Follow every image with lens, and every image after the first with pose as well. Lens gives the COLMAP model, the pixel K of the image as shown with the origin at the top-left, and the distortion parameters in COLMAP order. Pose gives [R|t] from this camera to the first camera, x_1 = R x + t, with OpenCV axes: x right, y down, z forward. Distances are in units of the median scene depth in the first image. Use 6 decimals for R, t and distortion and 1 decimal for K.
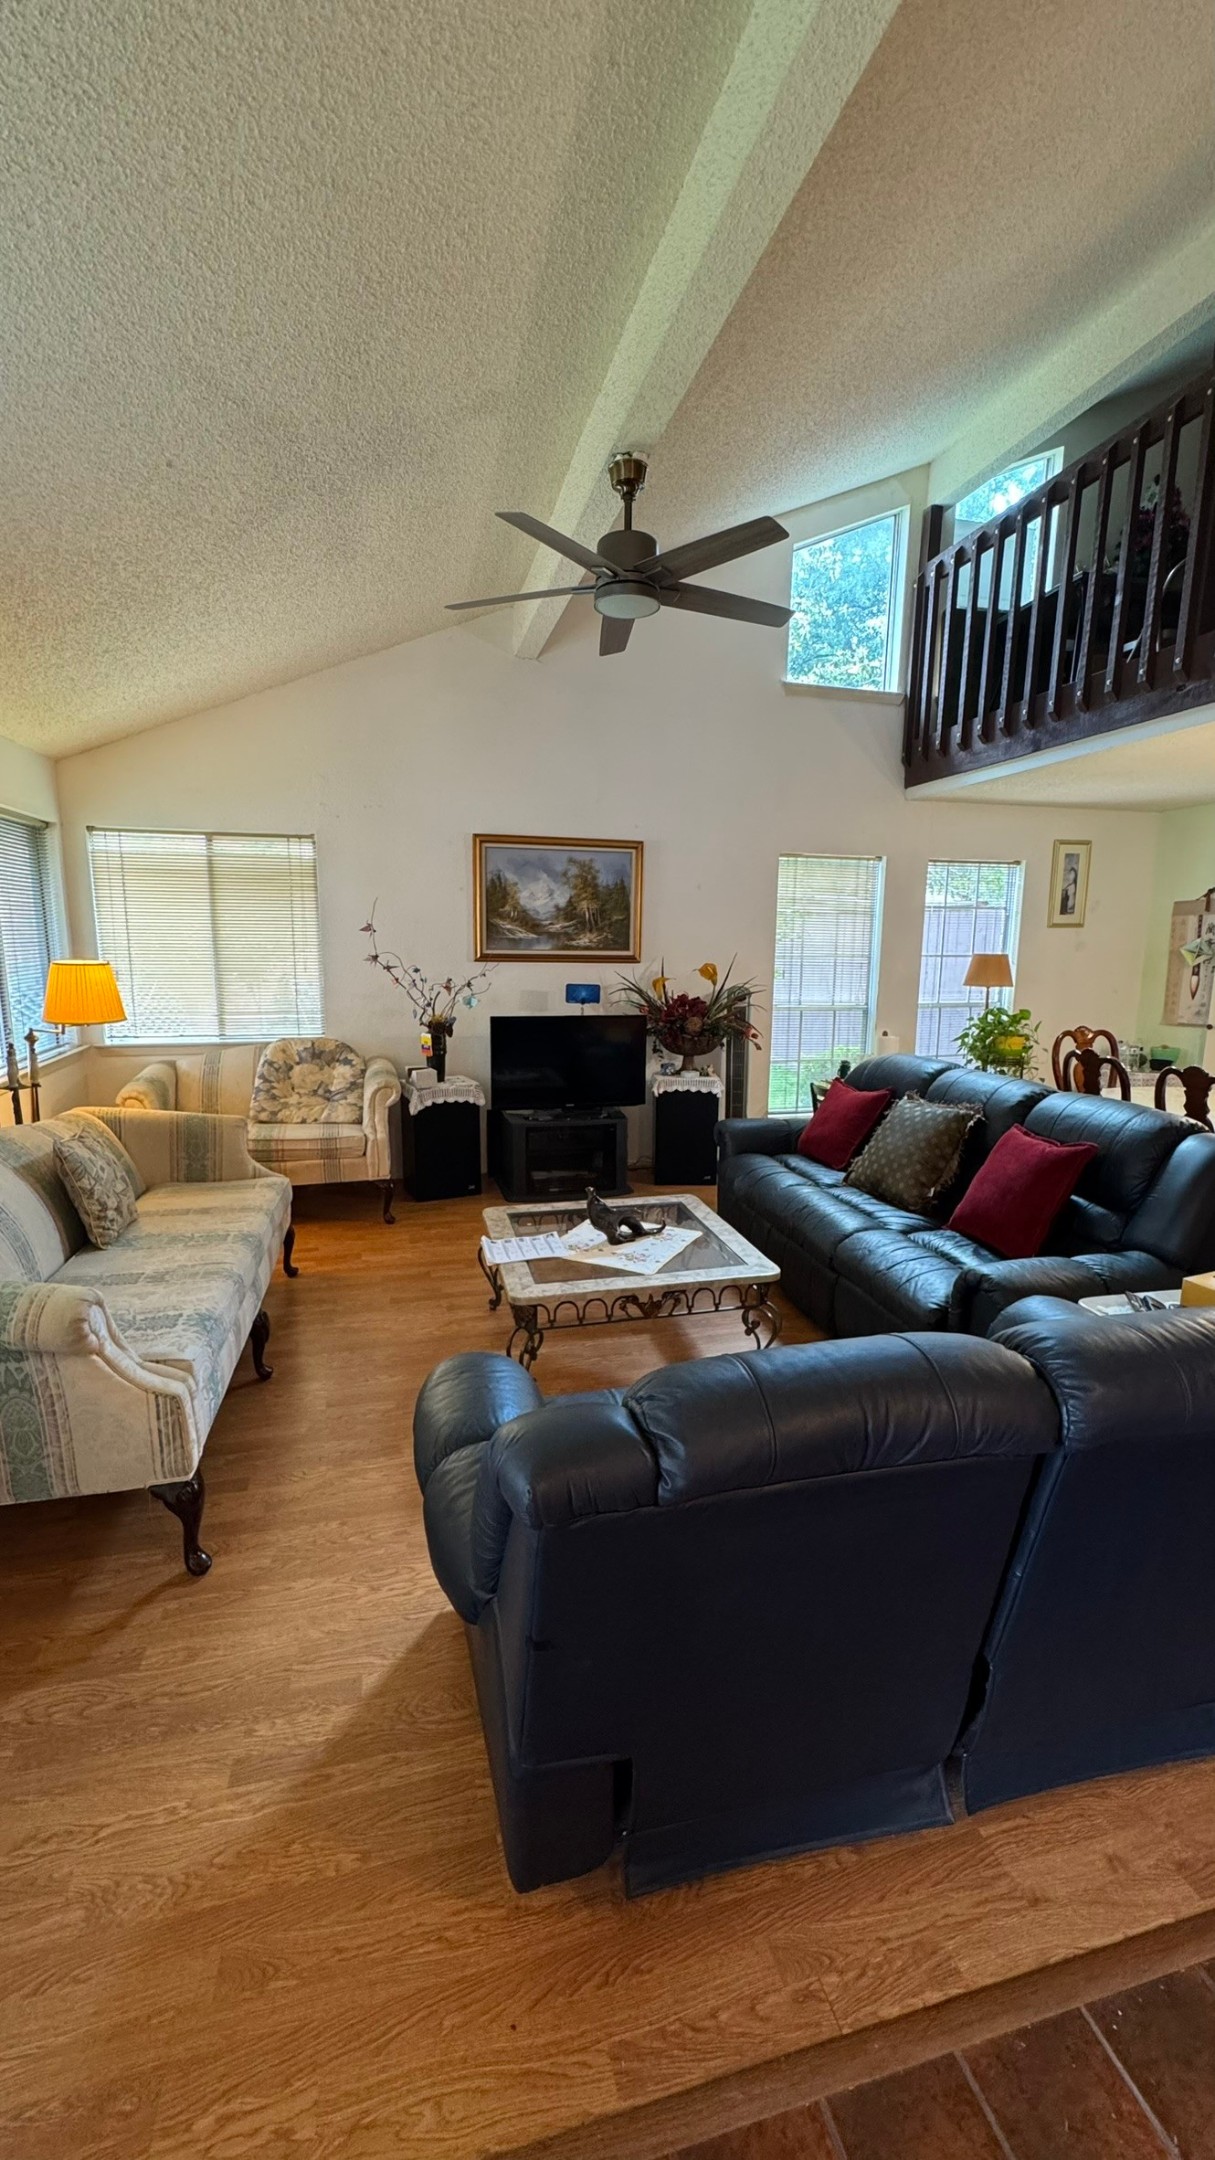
lens RADIAL K [[859.9, 0, 607.5], [0, 859.9, 1084.9], [0, 0, 1]] dist [-0.003149, 0.000559]
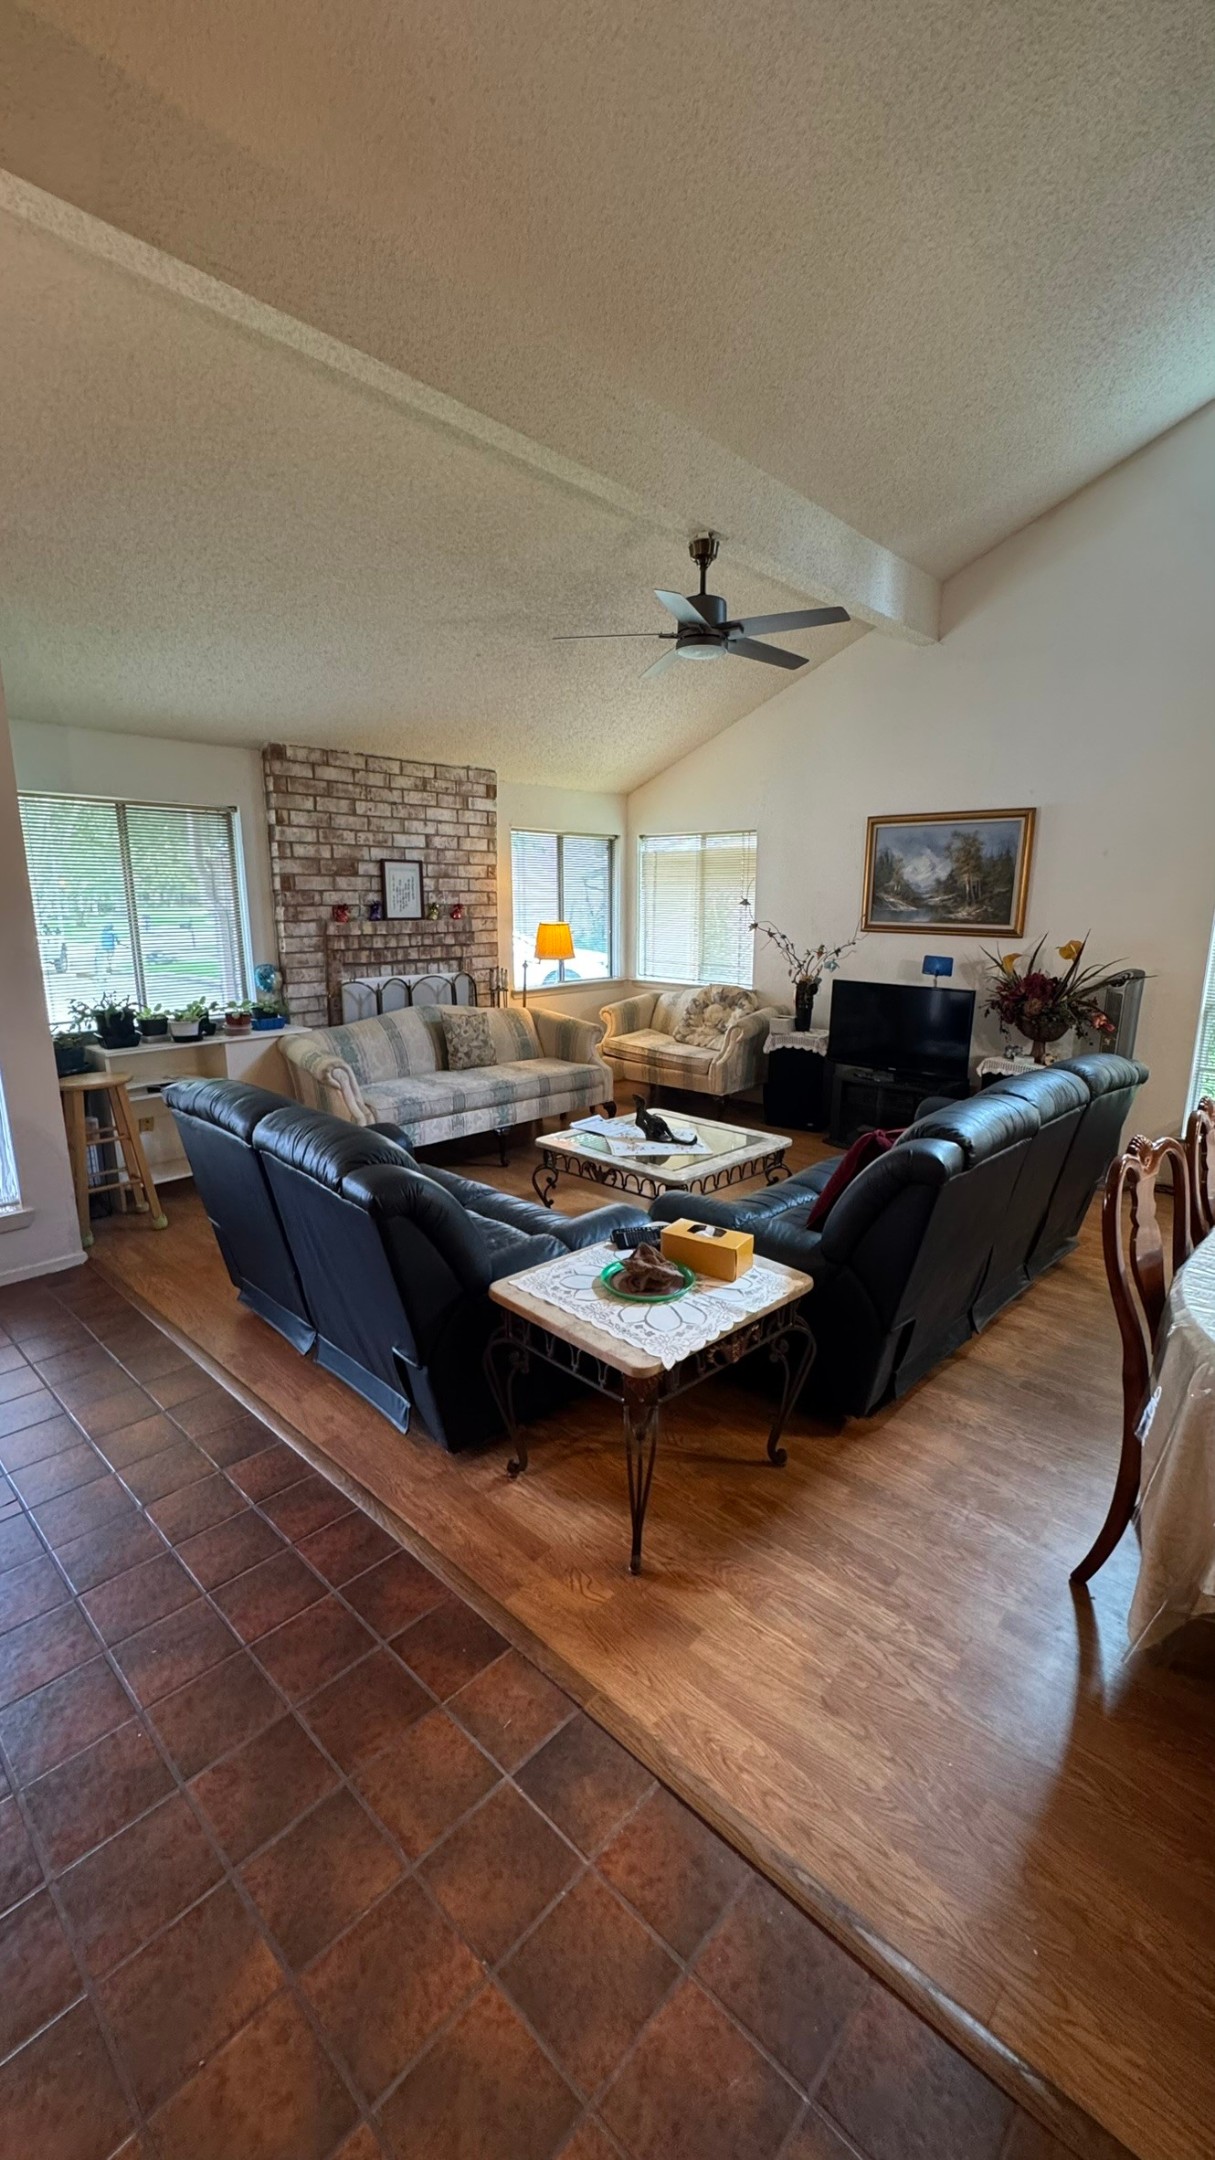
lens RADIAL K [[859.9, 0, 611.9], [0, 859.9, 1081.4], [0, 0, 1]] dist [-0.003149, 0.000559]
pose [[0.539140, 0.169624, -0.824958, 0.632368], [-0.146055, 0.983498, 0.106770, -0.023573], [0.829455, 0.062925, 0.555017, 0.120947]]
